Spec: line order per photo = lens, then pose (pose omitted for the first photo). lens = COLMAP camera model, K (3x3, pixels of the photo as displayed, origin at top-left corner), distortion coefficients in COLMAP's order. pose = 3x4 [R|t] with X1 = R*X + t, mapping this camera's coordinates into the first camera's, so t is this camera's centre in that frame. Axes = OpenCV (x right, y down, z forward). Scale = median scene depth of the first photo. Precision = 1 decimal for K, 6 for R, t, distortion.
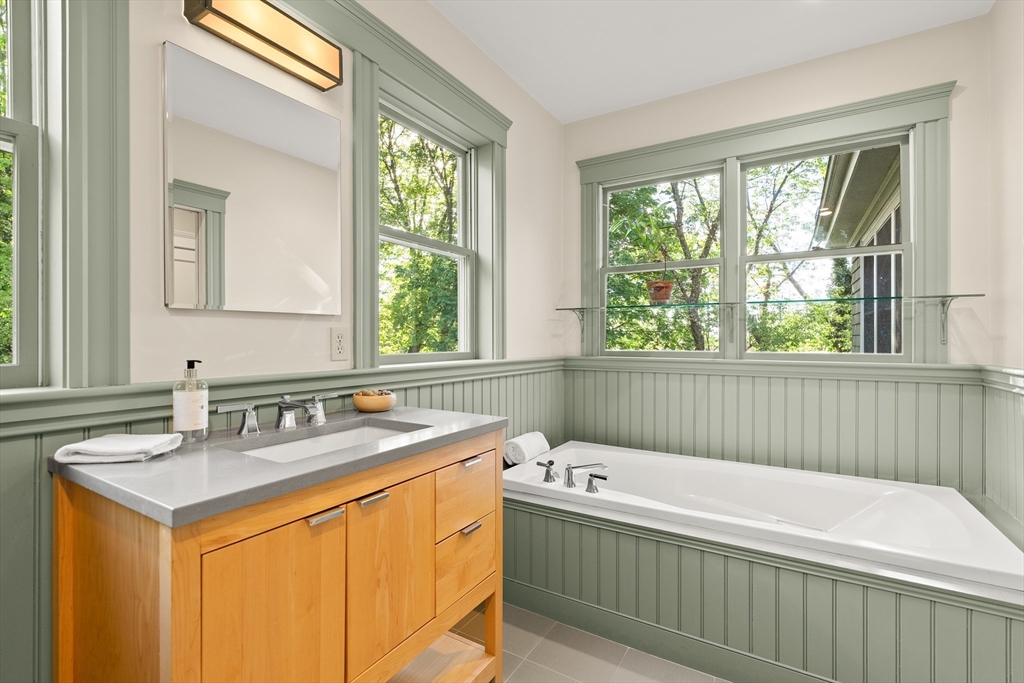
lens RADIAL K [[470.1, 0, 512.4], [0, 470.1, 338.0], [0, 0, 1]] dist [-0.001260, 0.000145]
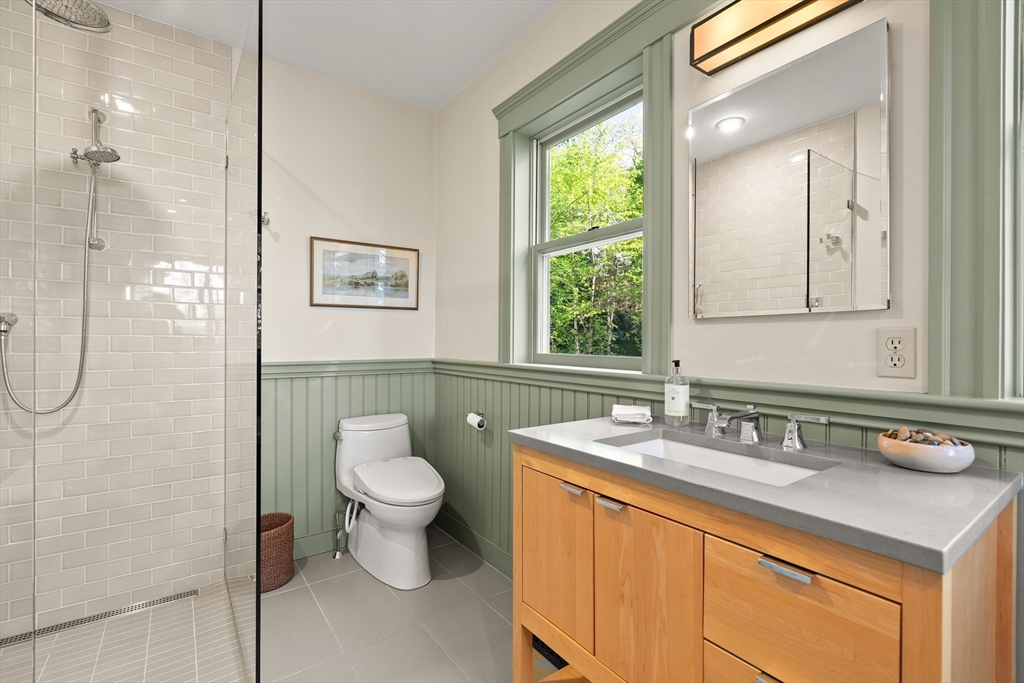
lens RADIAL K [[470.1, 0, 515.6], [0, 470.1, 342.8], [0, 0, 1]] dist [-0.001260, 0.000145]
pose [[-0.391776, 0.000837, -0.920060, 0.617967], [-0.003642, 0.999990, 0.002460, 0.000023], [0.920054, 0.004314, -0.391769, 1.065067]]
